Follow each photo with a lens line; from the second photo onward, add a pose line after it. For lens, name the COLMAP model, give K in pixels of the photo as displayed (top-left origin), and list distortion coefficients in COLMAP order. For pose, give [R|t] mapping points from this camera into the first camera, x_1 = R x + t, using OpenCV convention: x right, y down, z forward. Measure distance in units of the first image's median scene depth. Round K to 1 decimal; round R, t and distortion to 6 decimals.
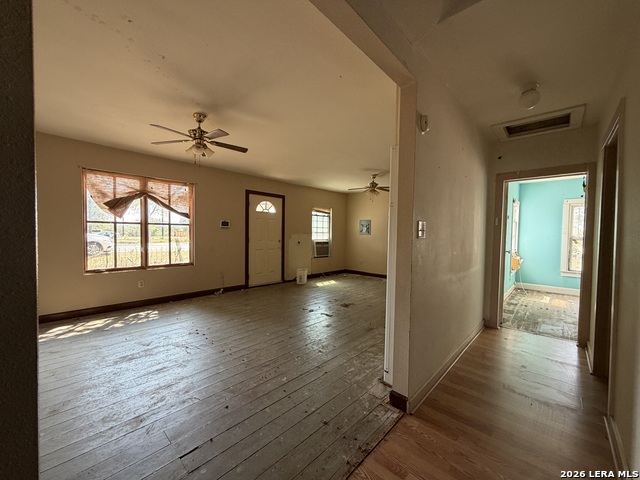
lens RADIAL K [[256.2, 0, 320.4], [0, 256.2, 239.0], [0, 0, 1]] dist [-0.002073, 0.000155]
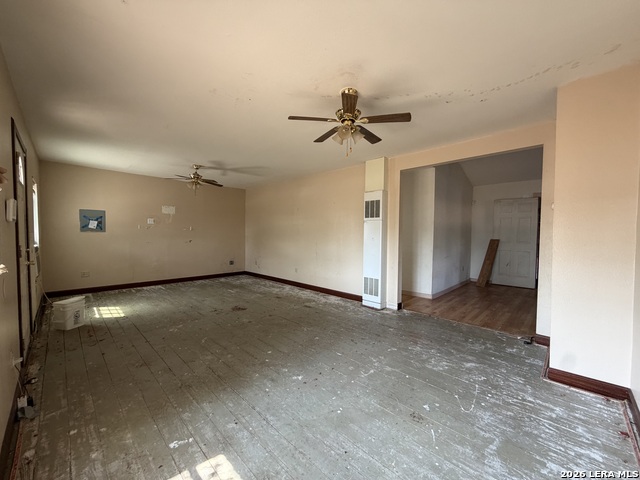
lens RADIAL K [[256.2, 0, 320.8], [0, 256.2, 242.7], [0, 0, 1]] dist [-0.002073, 0.000155]
pose [[0.016894, -0.050806, 0.998566, -0.992298], [0.008857, 0.998677, 0.050662, -0.036312], [-0.999818, 0.007988, 0.017321, 0.825135]]
